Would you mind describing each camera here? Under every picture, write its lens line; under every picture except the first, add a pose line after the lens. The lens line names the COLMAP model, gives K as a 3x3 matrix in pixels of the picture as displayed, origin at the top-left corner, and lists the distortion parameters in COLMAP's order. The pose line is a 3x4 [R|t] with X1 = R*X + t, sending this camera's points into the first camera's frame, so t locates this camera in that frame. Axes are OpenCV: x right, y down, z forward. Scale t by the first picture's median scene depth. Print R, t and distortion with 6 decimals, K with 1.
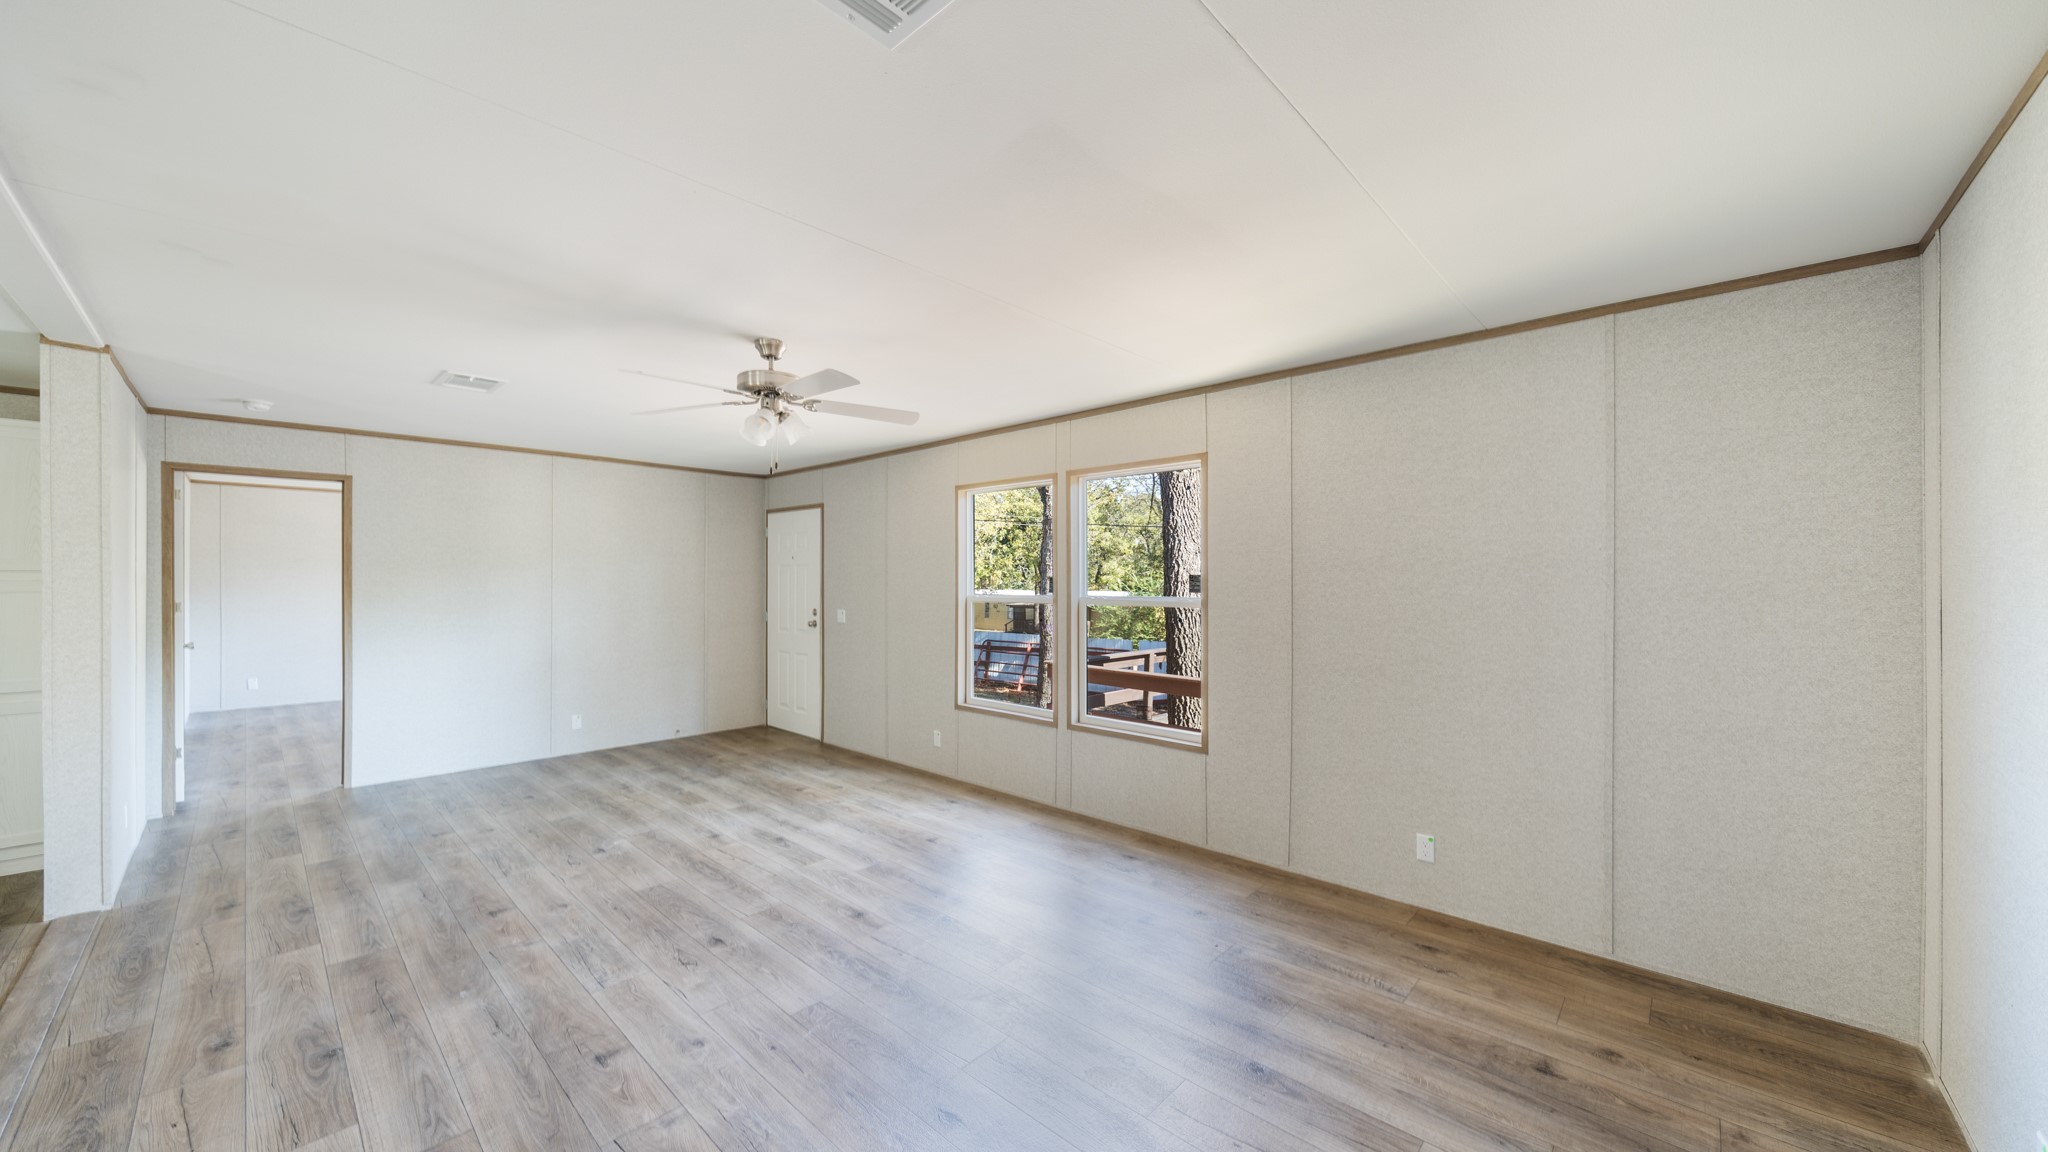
lens RADIAL K [[723.6, 0, 1023.4], [0, 723.6, 580.1], [0, 0, 1]] dist [-0.007025, -0.000073]
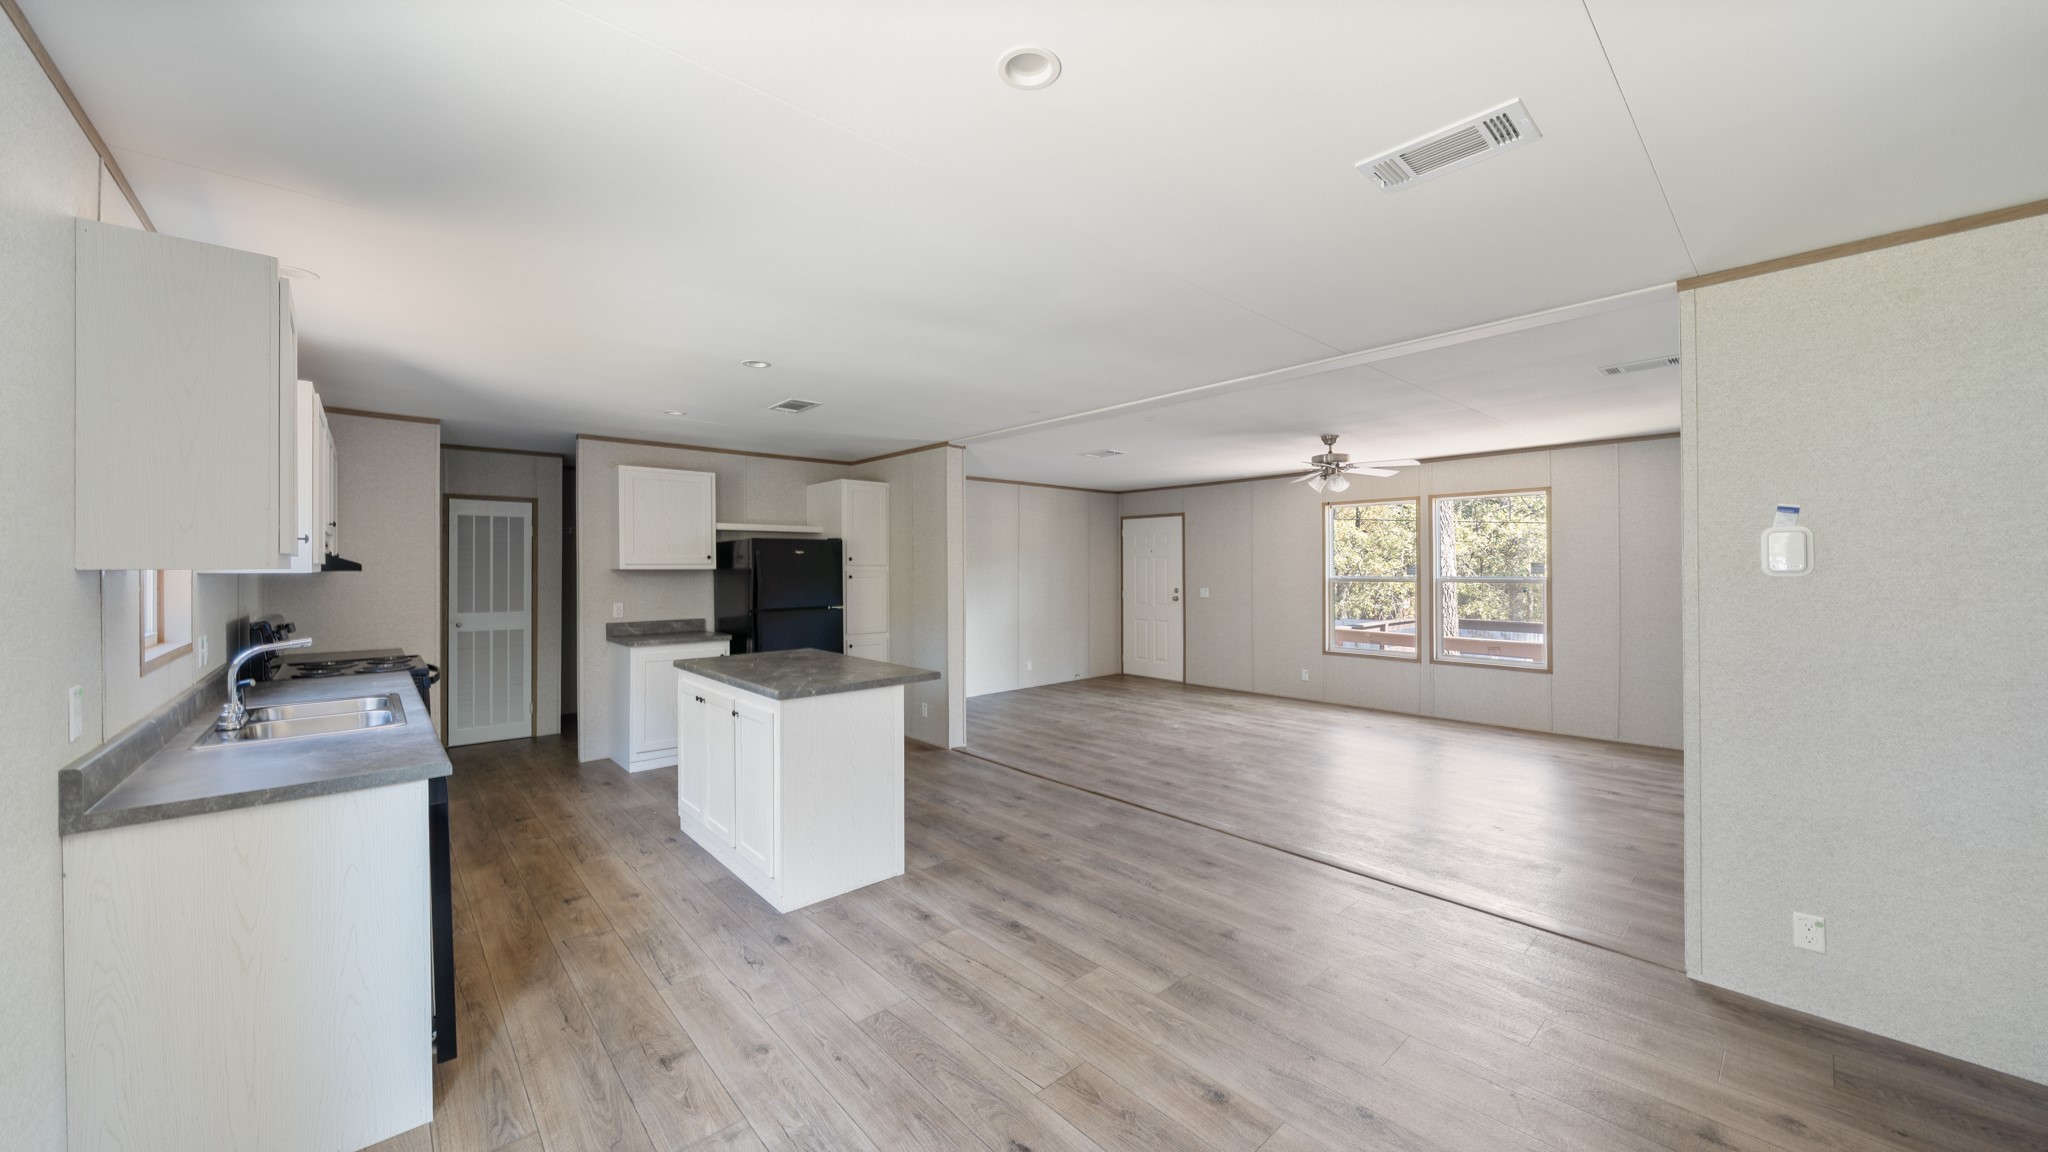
lens RADIAL K [[719.0, 0, 1022.6], [0, 719.0, 566.0], [0, 0, 1]] dist [-0.001458, -0.000057]
pose [[0.996119, -0.007255, -0.087714, -0.779453], [0.007114, 0.999973, -0.001926, -0.003806], [0.087726, 0.001295, 0.996144, -0.695001]]
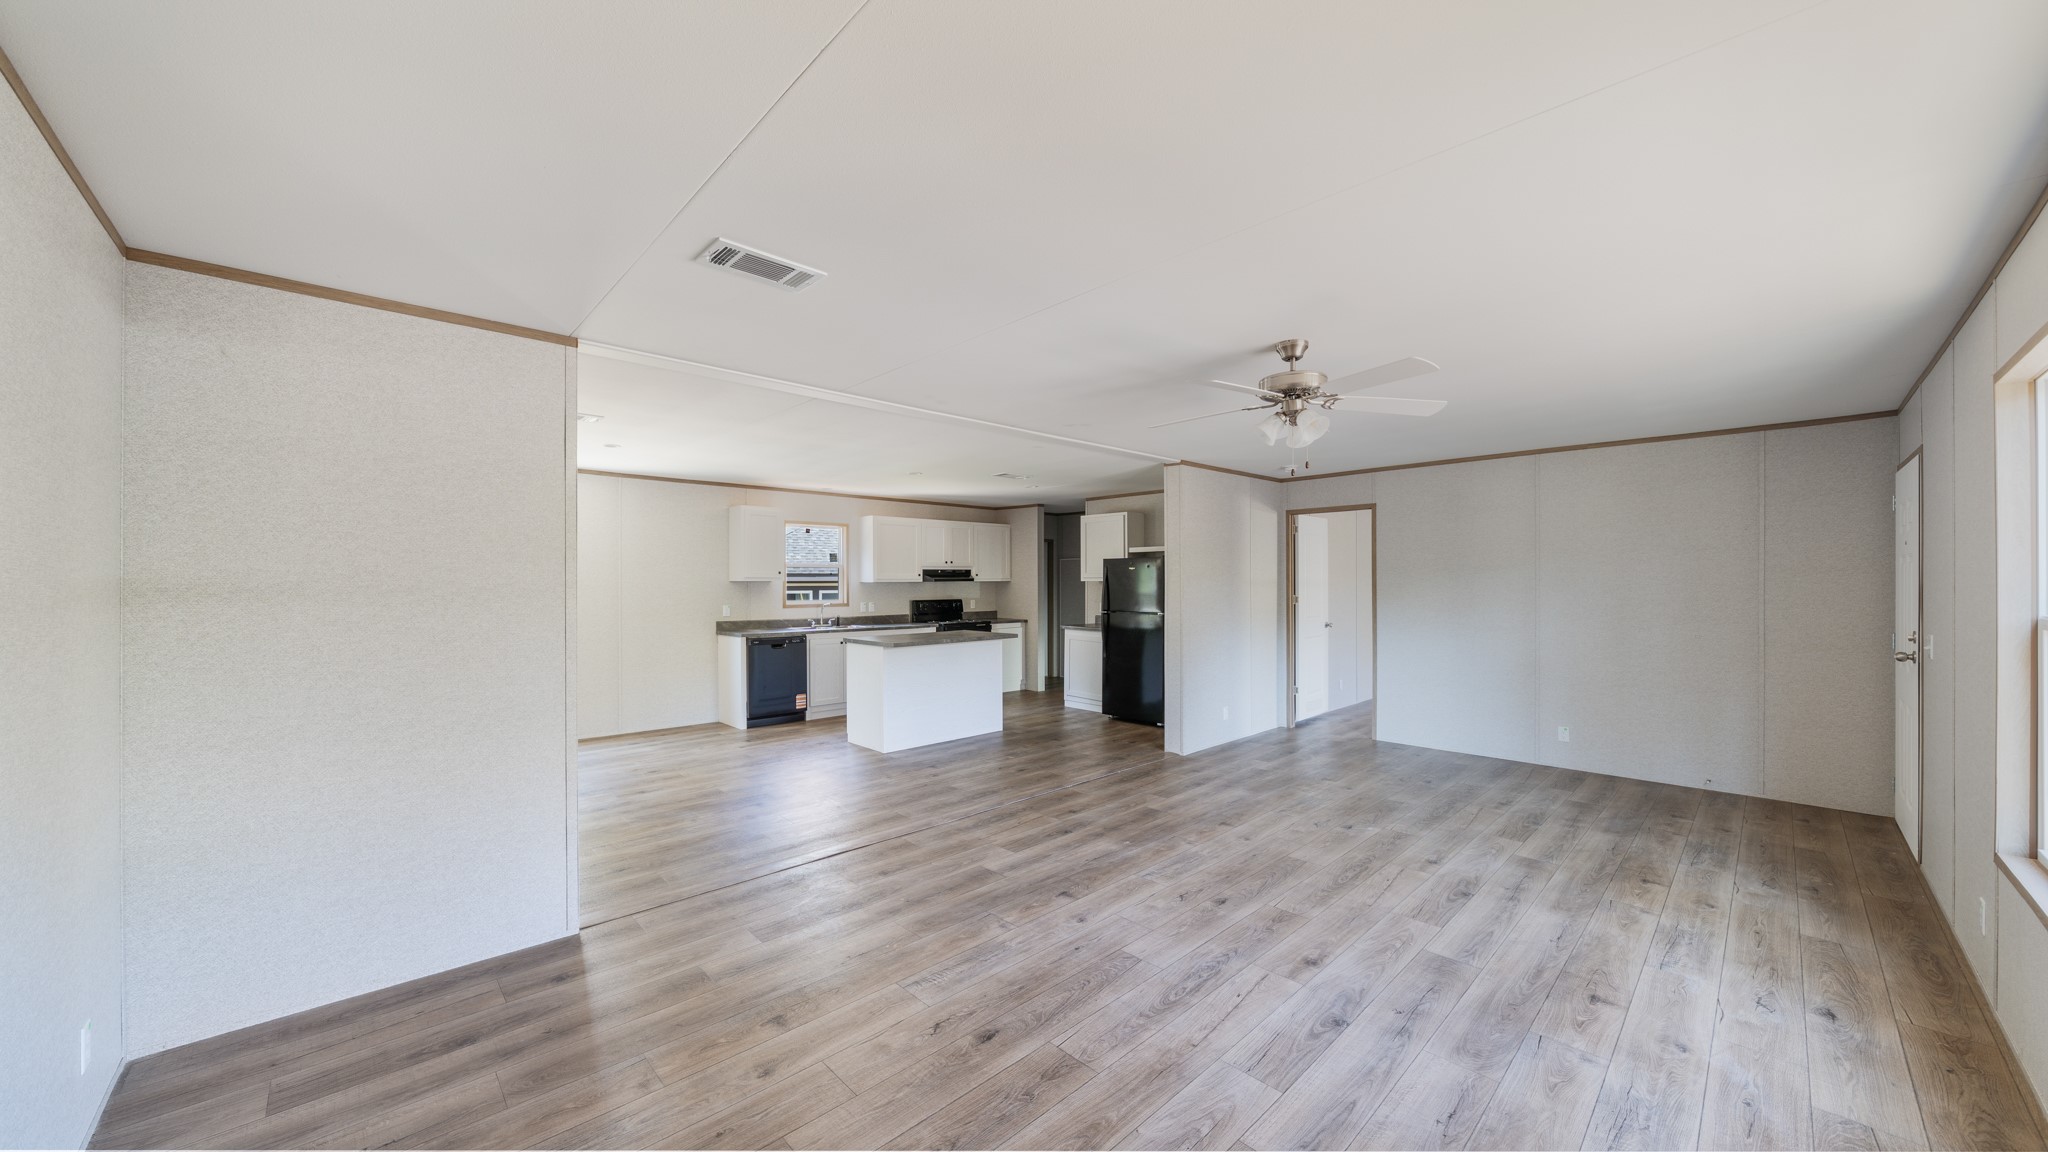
lens RADIAL K [[723.6, 0, 1023.4], [0, 723.6, 580.1], [0, 0, 1]] dist [-0.007025, -0.000073]
pose [[-0.062470, -0.003508, -0.998041, 0.539986], [0.002891, 0.999989, -0.003696, -0.000136], [0.998043, -0.003116, -0.062459, 0.566275]]
